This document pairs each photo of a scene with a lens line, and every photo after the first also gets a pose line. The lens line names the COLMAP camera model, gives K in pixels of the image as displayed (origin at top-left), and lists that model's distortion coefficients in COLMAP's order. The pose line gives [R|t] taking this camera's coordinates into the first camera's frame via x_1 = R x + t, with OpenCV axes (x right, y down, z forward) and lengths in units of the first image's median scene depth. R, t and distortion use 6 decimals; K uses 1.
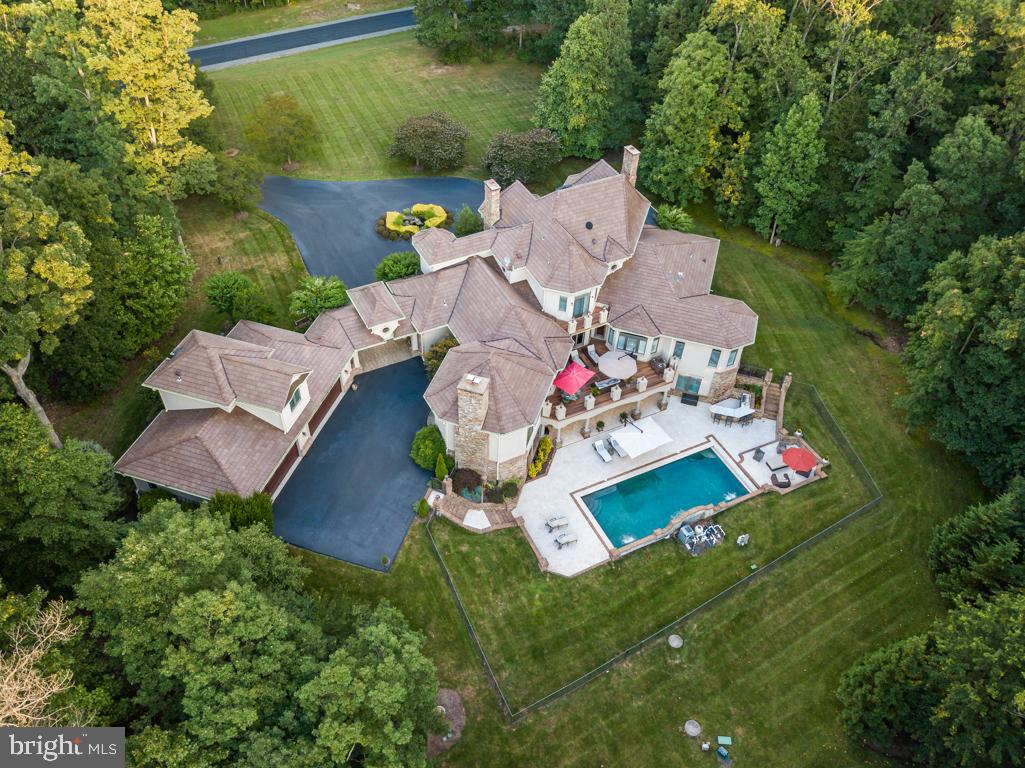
lens RADIAL K [[787.4, 0, 502.1], [0, 787.4, 386.0], [0, 0, 1]] dist [0.013167, -0.019892]
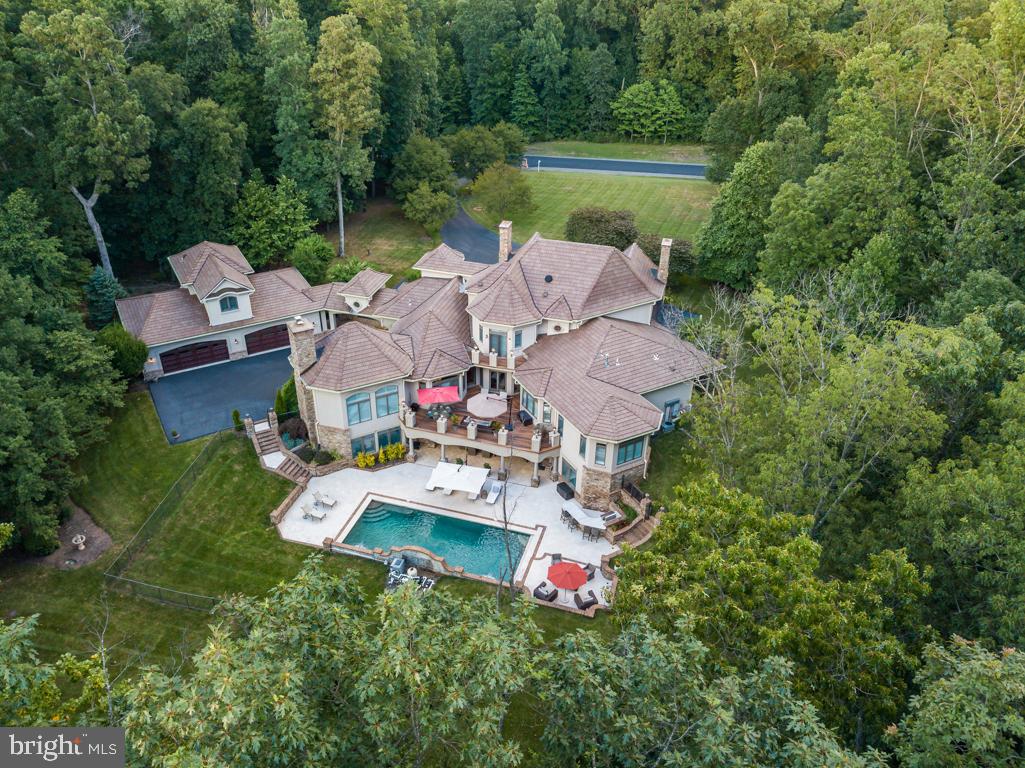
lens RADIAL K [[787.4, 0, 517.6], [0, 787.4, 387.2], [0, 0, 1]] dist [0.013167, -0.019892]
pose [[0.739367, 0.350415, -0.574931, 0.731404], [-0.476114, 0.875877, -0.078449, 0.010716], [0.476079, 0.331735, 0.814433, 0.243143]]
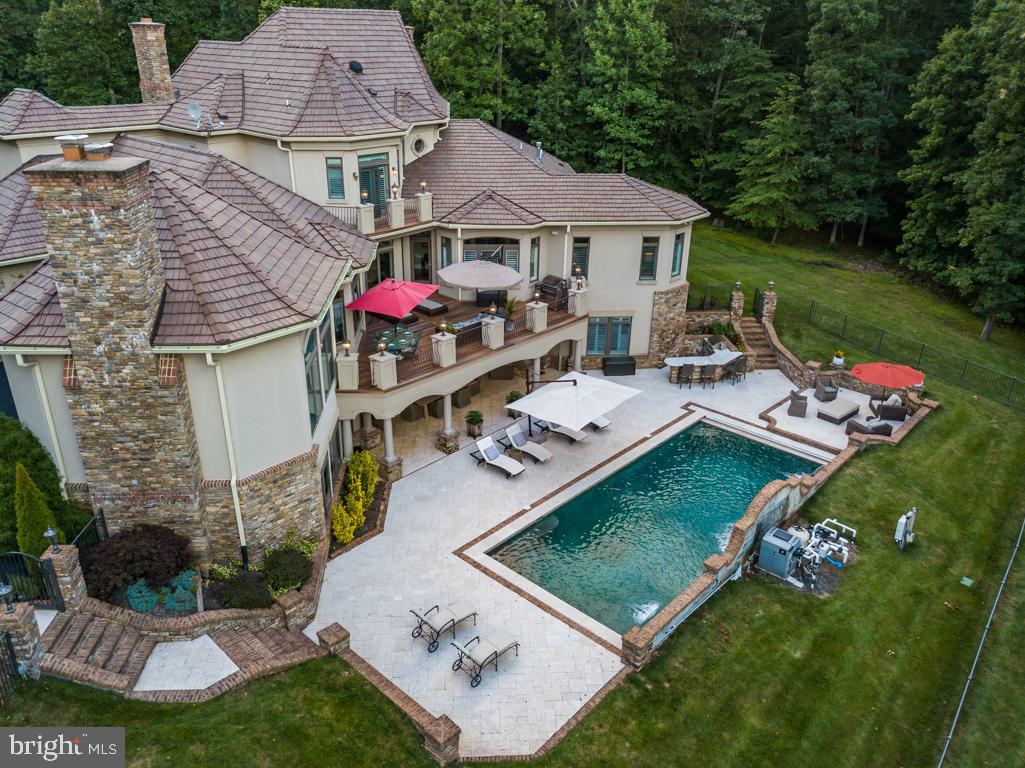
lens RADIAL K [[787.4, 0, 514.0], [0, 787.4, 384.6], [0, 0, 1]] dist [0.013167, -0.019892]
pose [[0.929892, -0.164361, 0.329070, 0.001994], [0.268775, 0.914367, -0.302808, 0.182646], [-0.251121, 0.370025, 0.894438, 0.617795]]
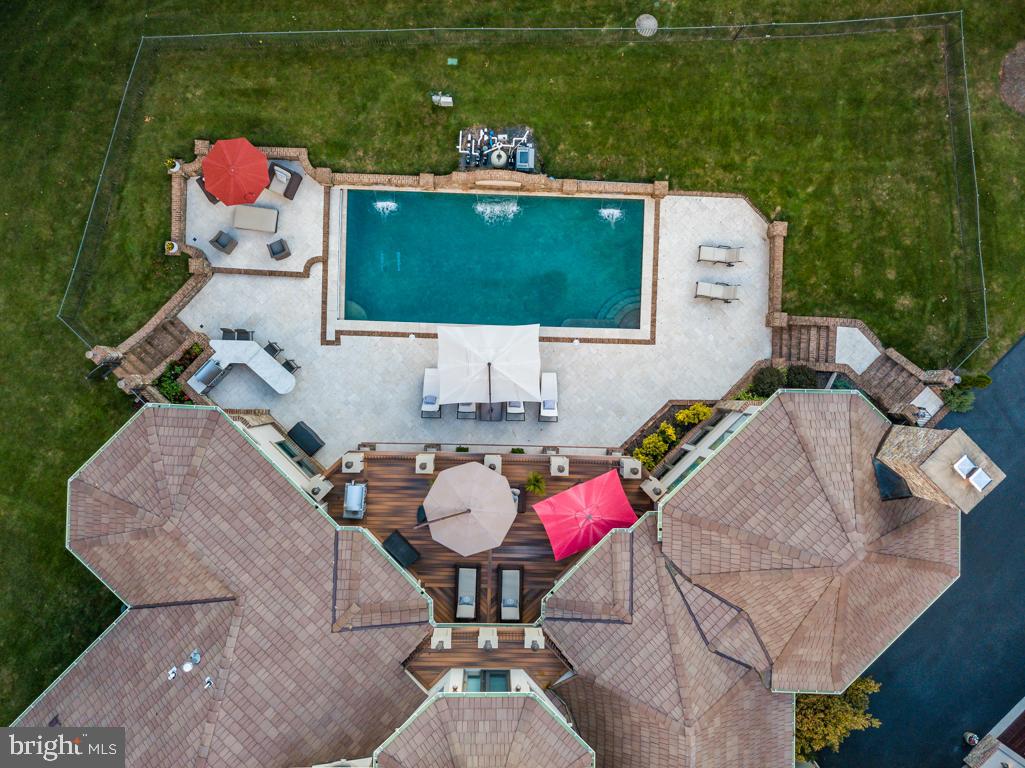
lens RADIAL K [[787.4, 0, 508.0], [0, 787.4, 392.9], [0, 0, 1]] dist [0.013167, -0.019892]
pose [[-0.885484, -0.461670, -0.052724, 0.185240], [0.295491, -0.647023, 0.702884, -0.290915], [-0.358614, 0.606813, 0.709348, 0.663644]]
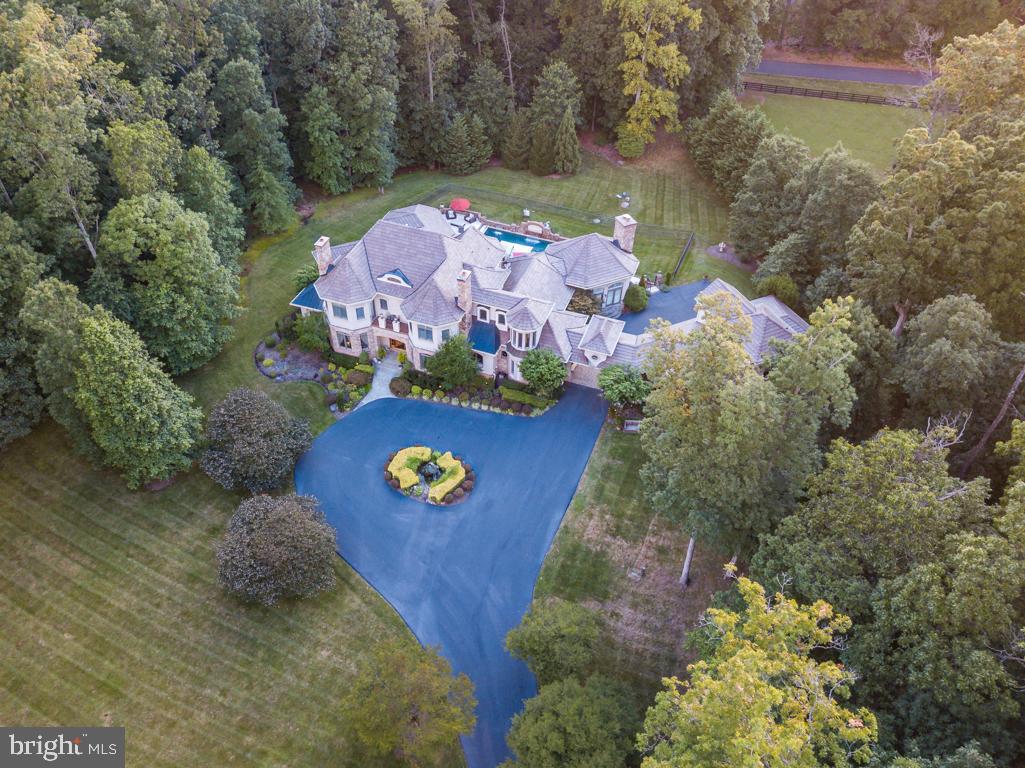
lens RADIAL K [[787.4, 0, 509.7], [0, 787.4, 389.2], [0, 0, 1]] dist [0.013167, -0.019892]
pose [[-0.682325, -0.533665, 0.499633, -0.711639], [0.491622, 0.170860, 0.853882, -1.180193], [-0.541055, 0.828256, 0.145779, 1.012050]]
